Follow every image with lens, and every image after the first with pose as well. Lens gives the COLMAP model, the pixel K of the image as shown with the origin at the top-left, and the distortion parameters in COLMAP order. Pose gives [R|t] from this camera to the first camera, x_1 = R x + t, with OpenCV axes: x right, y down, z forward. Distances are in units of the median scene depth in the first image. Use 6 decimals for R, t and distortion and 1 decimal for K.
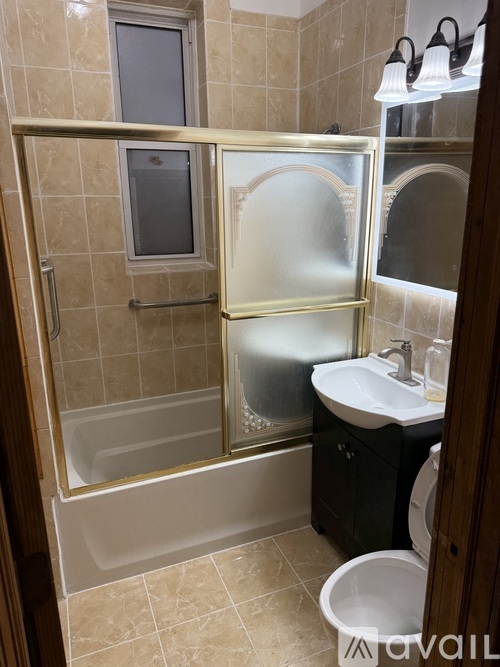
lens RADIAL K [[549.7, 0, 228.8], [0, 549.7, 335.3], [0, 0, 1]] dist [0.134172, -0.147039]
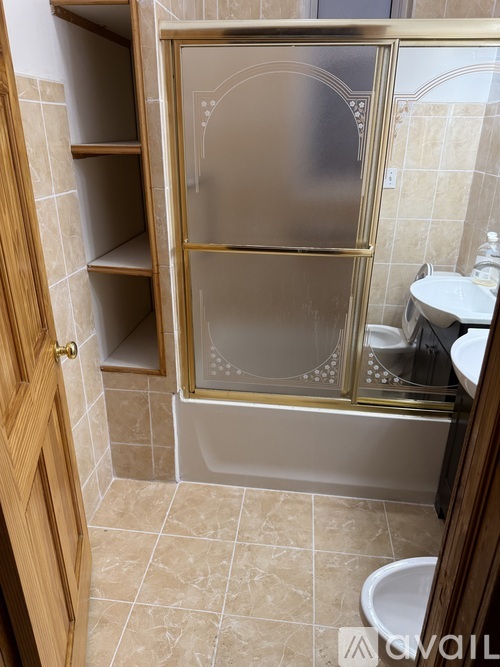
lens RADIAL K [[549.7, 0, 228.8], [0, 549.7, 335.3], [0, 0, 1]] dist [0.134172, -0.147039]
pose [[0.852987, 0.207384, -0.478963, 0.270686], [-0.137564, 0.974554, 0.176979, -0.031862], [0.503477, -0.085072, 0.859810, 0.126318]]
